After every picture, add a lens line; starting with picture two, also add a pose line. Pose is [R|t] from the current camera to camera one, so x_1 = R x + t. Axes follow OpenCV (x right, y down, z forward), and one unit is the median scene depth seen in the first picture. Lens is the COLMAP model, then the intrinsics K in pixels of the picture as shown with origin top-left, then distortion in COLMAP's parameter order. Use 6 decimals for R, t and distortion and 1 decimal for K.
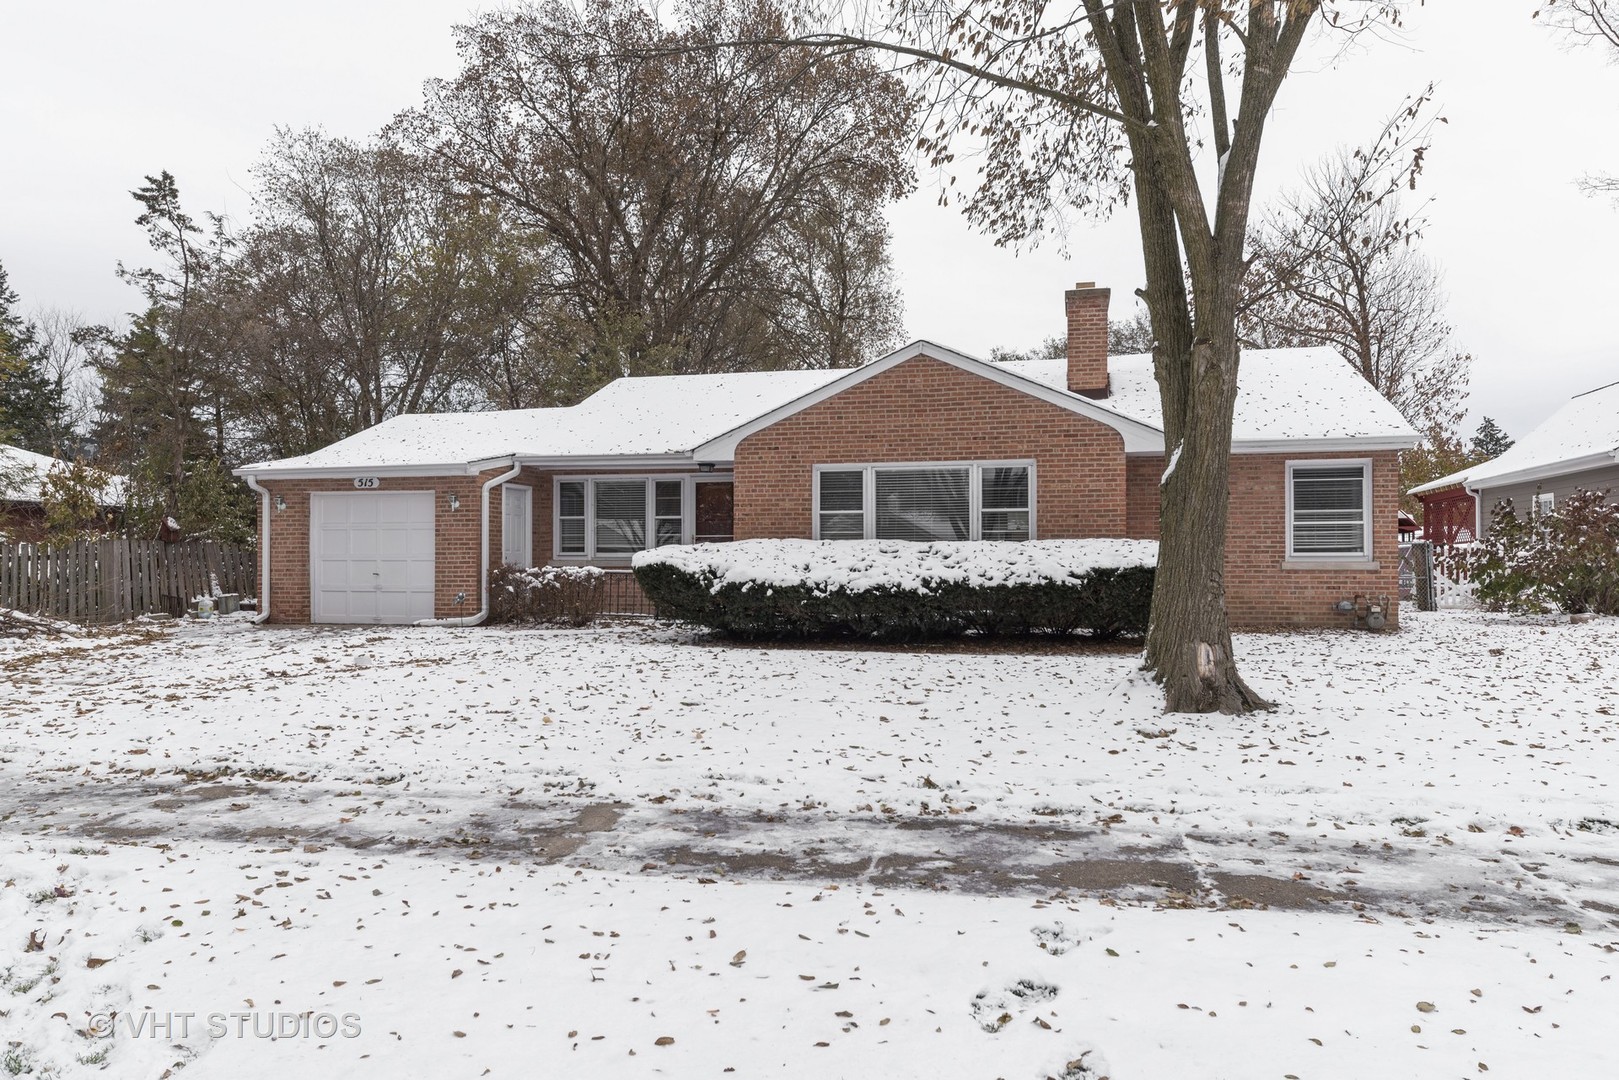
lens RADIAL K [[1147.1, 0, 809.5], [0, 1147.1, 540.0], [0, 0, 1]] dist [-0.009401, 0.001272]
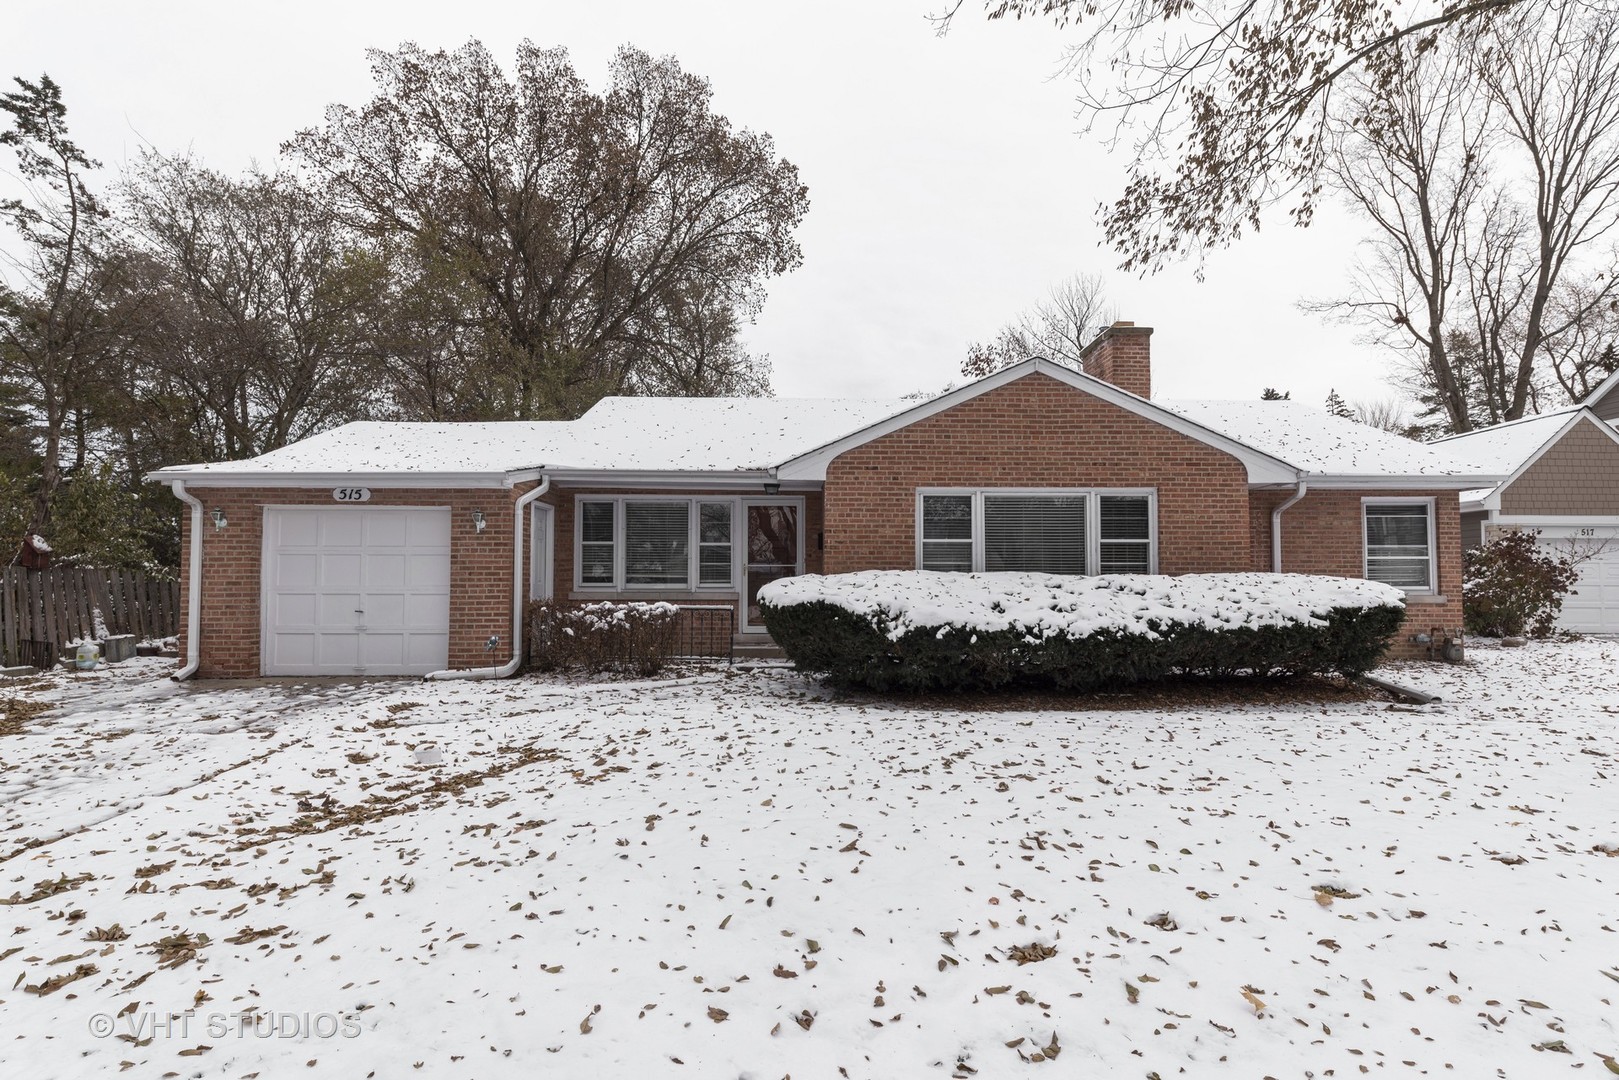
lens RADIAL K [[845.0, 0, 809.5], [0, 845.0, 540.0], [0, 0, 1]] dist [-0.002010, -0.002808]
pose [[0.963114, 0.014844, 0.268683, -0.248350], [-0.006819, 0.999503, -0.030774, -0.003660], [-0.269007, 0.027806, 0.962737, 0.376244]]
